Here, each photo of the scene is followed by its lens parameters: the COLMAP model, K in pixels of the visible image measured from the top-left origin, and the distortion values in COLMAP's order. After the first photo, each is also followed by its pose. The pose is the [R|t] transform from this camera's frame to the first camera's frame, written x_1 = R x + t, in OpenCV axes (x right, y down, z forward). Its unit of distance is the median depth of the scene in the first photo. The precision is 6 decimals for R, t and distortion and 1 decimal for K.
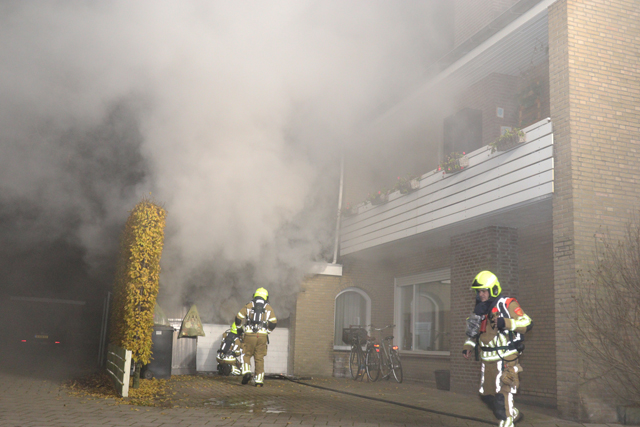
lens RADIAL K [[704.7, 0, 320.0], [0, 704.7, 213.5], [0, 0, 1]] dist [-0.004658, -0.006704]
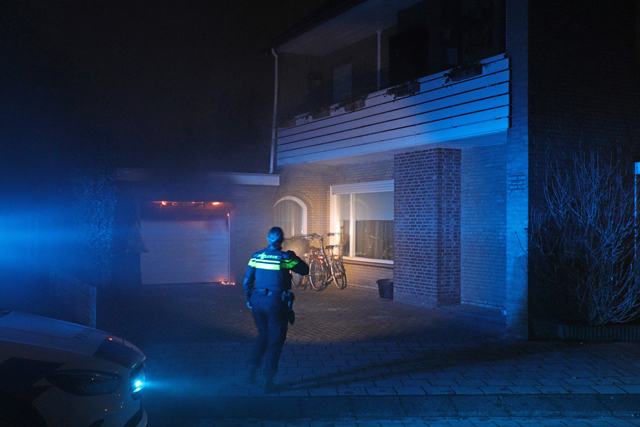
lens RADIAL K [[704.7, 0, 320.0], [0, 704.7, 213.5], [0, 0, 1]] dist [-0.004658, -0.006704]
pose [[0.989266, -0.029653, 0.143086, -0.088634], [0.003614, 0.983860, 0.178904, -0.082288], [-0.146081, -0.176466, 0.973406, -0.003128]]
